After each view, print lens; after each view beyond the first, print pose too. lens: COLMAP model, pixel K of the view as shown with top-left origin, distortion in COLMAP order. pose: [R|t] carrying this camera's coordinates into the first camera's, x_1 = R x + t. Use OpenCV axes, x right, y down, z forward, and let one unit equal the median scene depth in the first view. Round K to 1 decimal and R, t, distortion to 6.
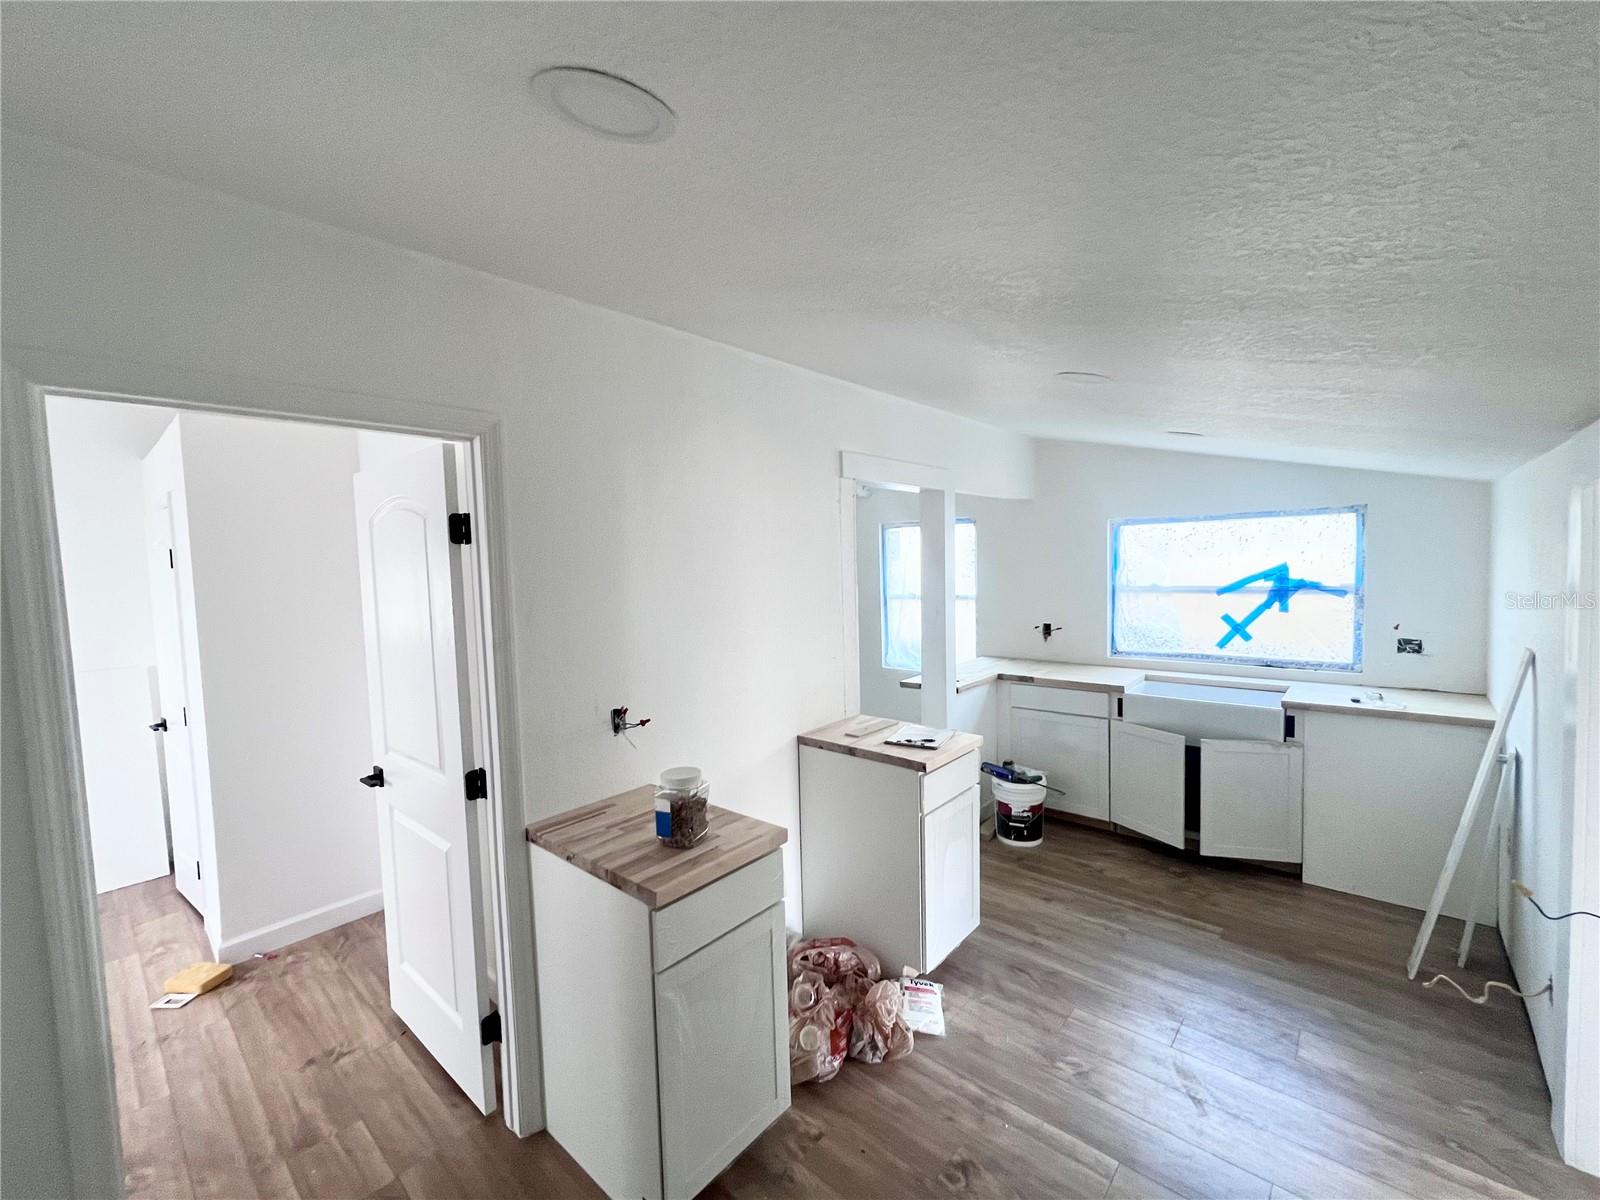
lens RADIAL K [[663.3, 0, 800.3], [0, 663.3, 601.3], [0, 0, 1]] dist [-0.003383, 0.000808]
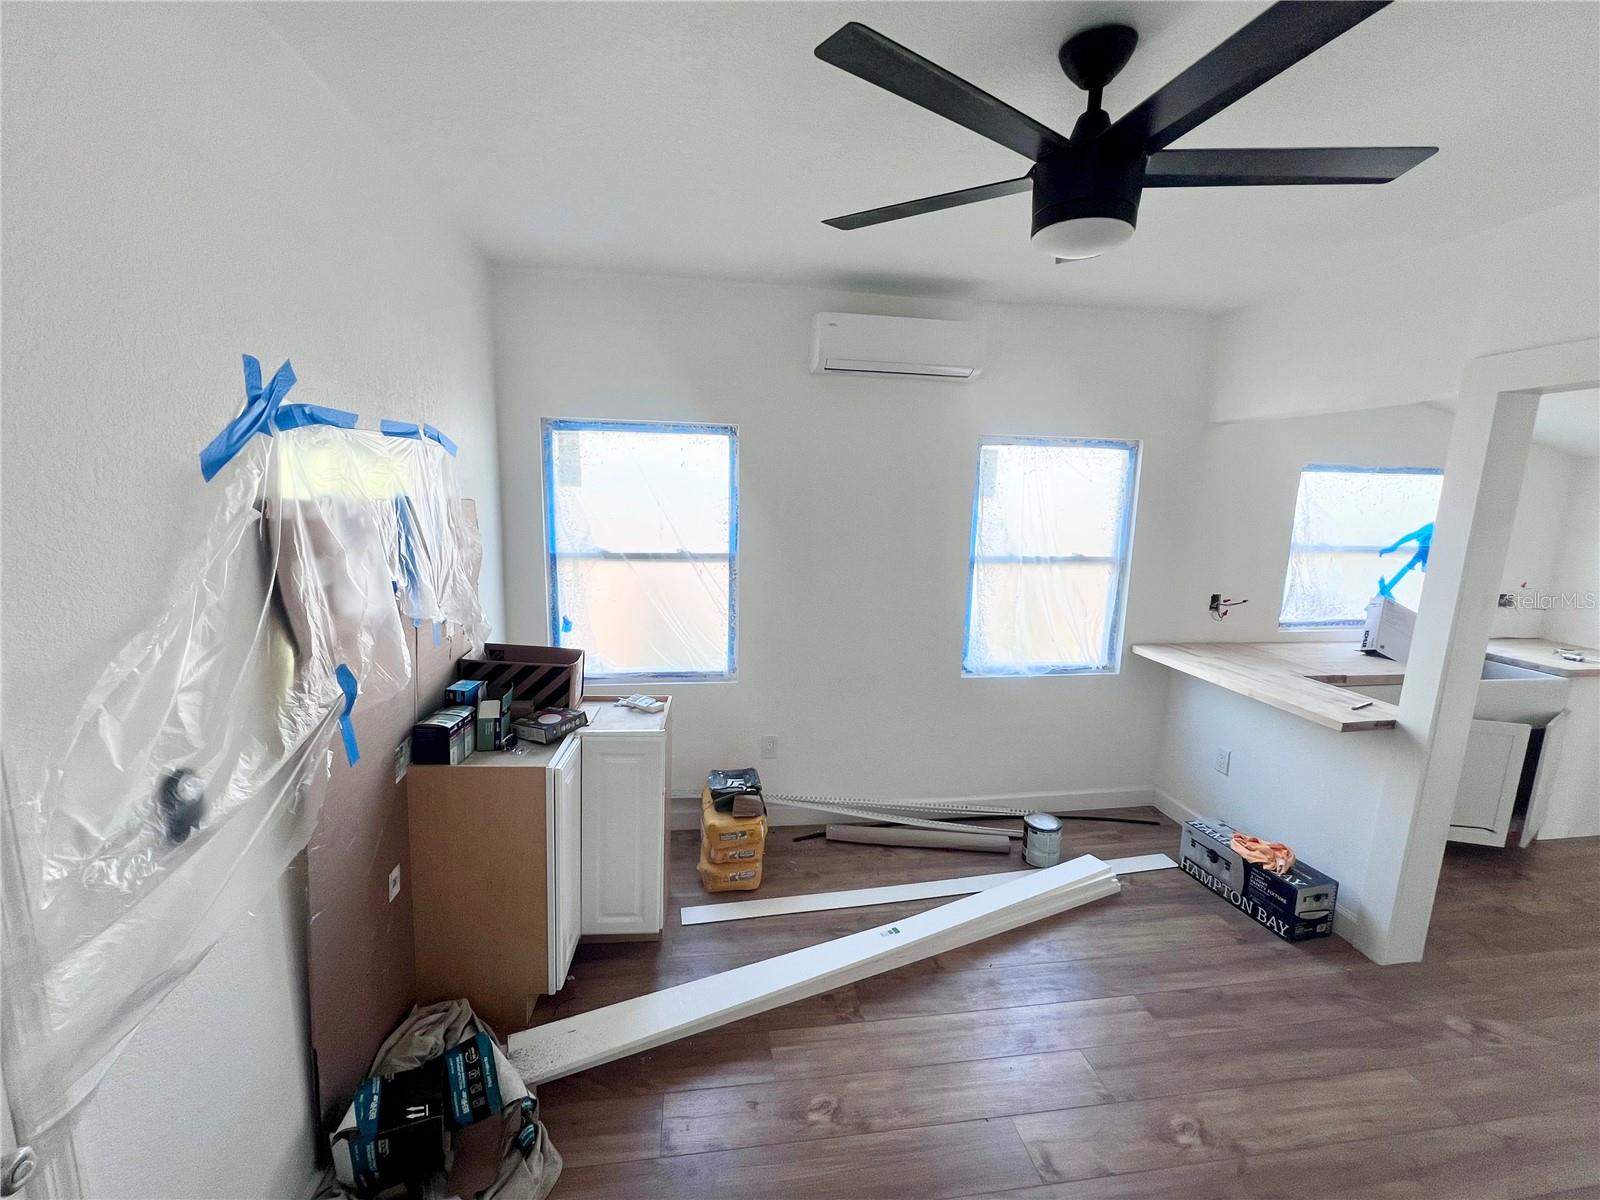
lens RADIAL K [[663.3, 0, 793.0], [0, 663.3, 601.9], [0, 0, 1]] dist [-0.003383, 0.000808]
pose [[0.645233, -0.088577, 0.758834, -0.638282], [0.005268, 0.993748, 0.111519, -0.055329], [-0.763968, -0.067958, 0.641666, 1.089260]]
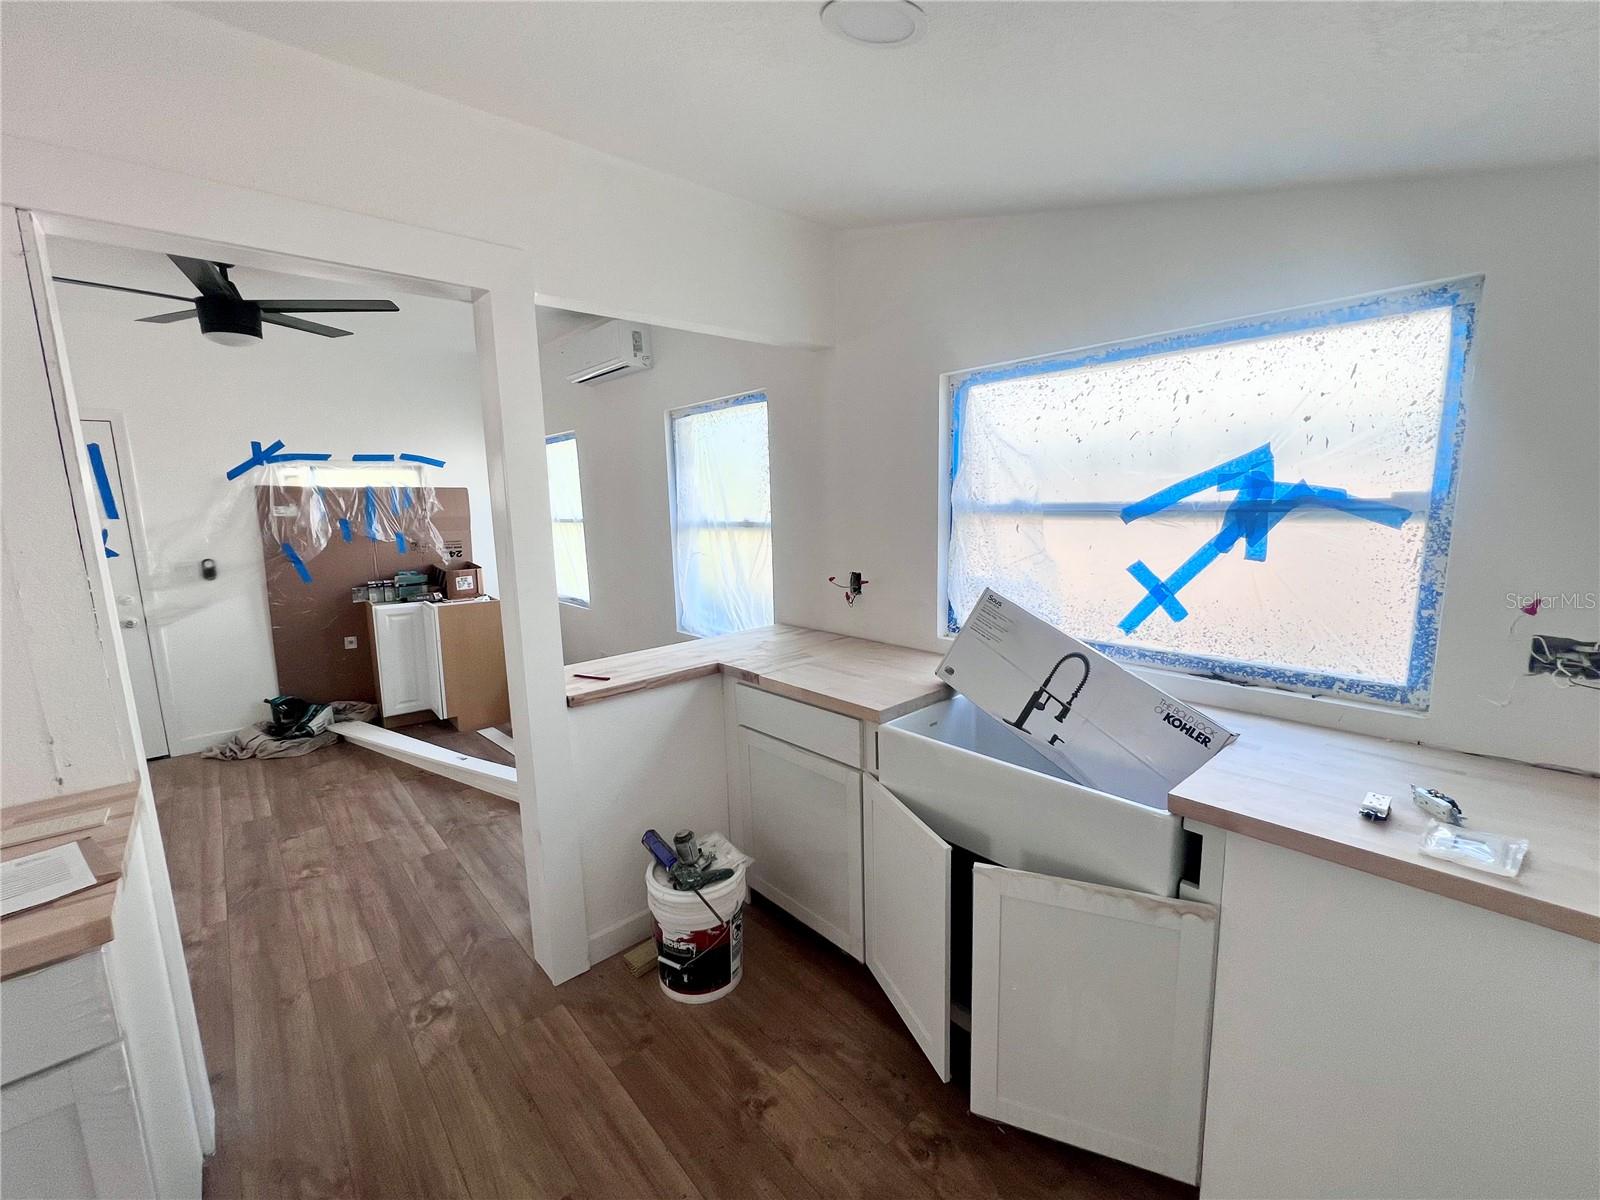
lens RADIAL K [[663.3, 0, 799.9], [0, 663.3, 600.3], [0, 0, 1]] dist [-0.003383, 0.000808]
pose [[0.992741, 0.020450, -0.118520, 0.483892], [-0.008651, 0.995027, 0.099225, 0.001867], [0.119960, -0.097479, 0.987981, 0.526763]]
